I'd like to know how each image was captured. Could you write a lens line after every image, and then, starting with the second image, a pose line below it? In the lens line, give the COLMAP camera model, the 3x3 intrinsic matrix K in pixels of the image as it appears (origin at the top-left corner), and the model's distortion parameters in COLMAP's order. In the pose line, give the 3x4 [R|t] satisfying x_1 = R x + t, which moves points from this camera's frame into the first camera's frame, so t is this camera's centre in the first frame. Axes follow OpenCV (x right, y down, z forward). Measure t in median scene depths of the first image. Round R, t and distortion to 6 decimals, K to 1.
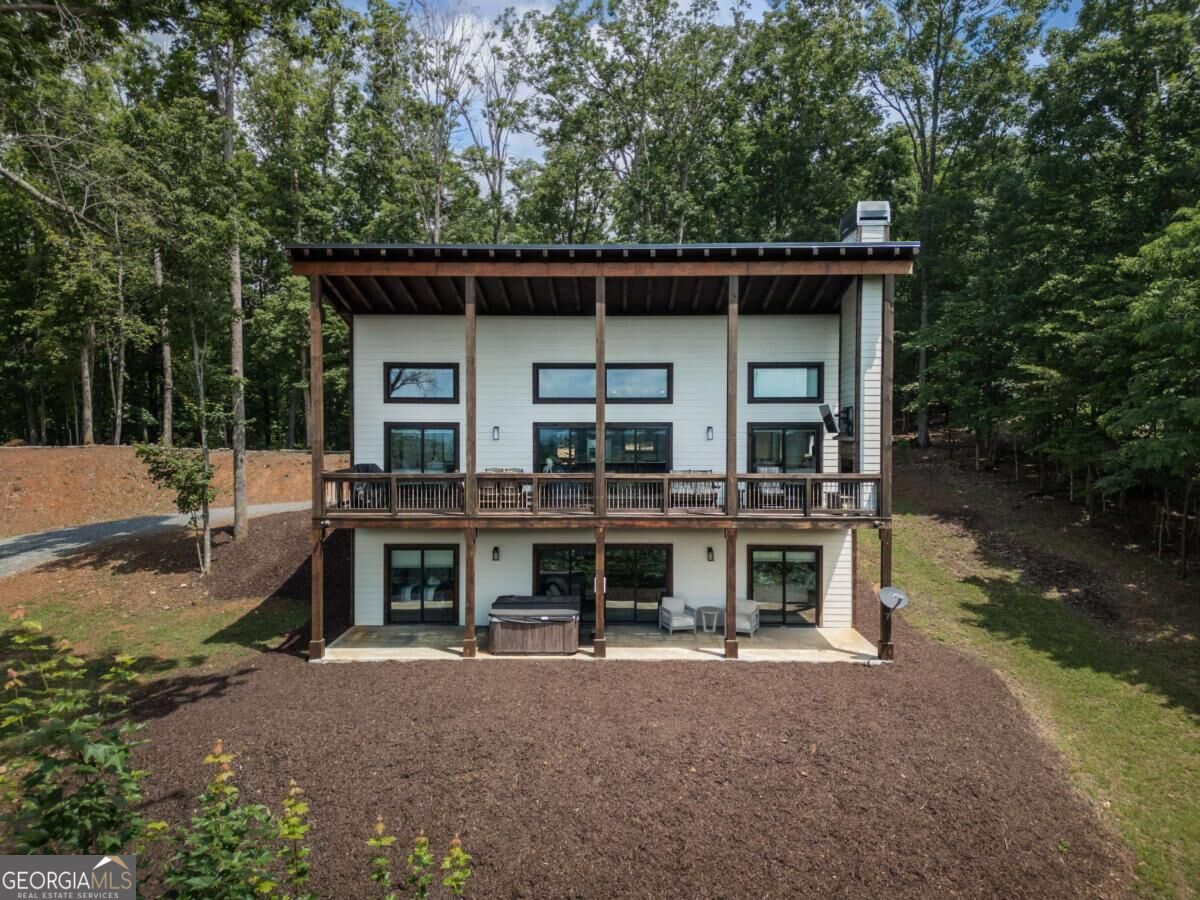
lens RADIAL K [[846.8, 0, 600.0], [0, 846.8, 450.0], [0, 0, 1]] dist [0.054033, -0.001315]
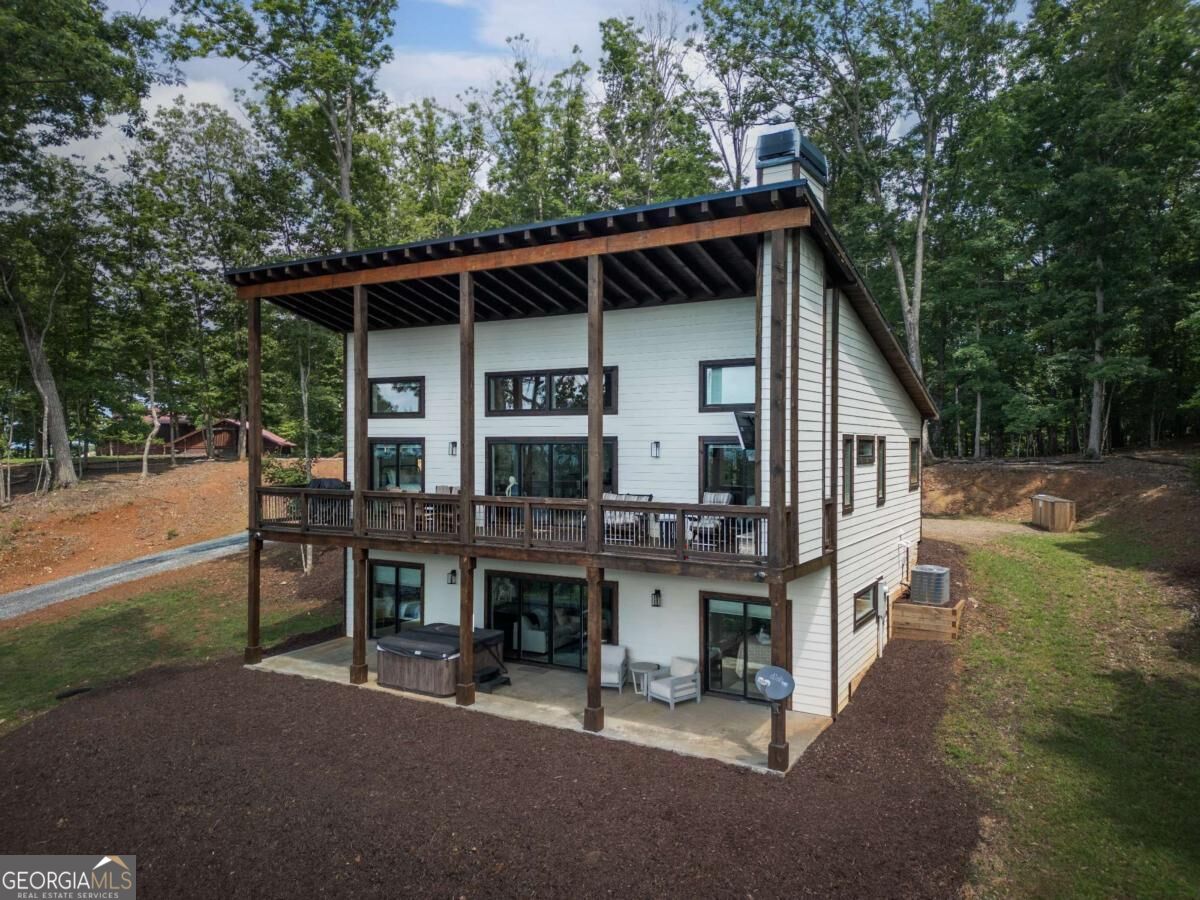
lens RADIAL K [[846.8, 0, 600.0], [0, 846.8, 450.0], [0, 0, 1]] dist [0.054033, -0.001315]
pose [[0.871747, 0.006422, -0.489915, 0.489660], [-0.014769, 0.999804, -0.013174, -0.008315], [0.489734, 0.018720, 0.871671, 0.262868]]
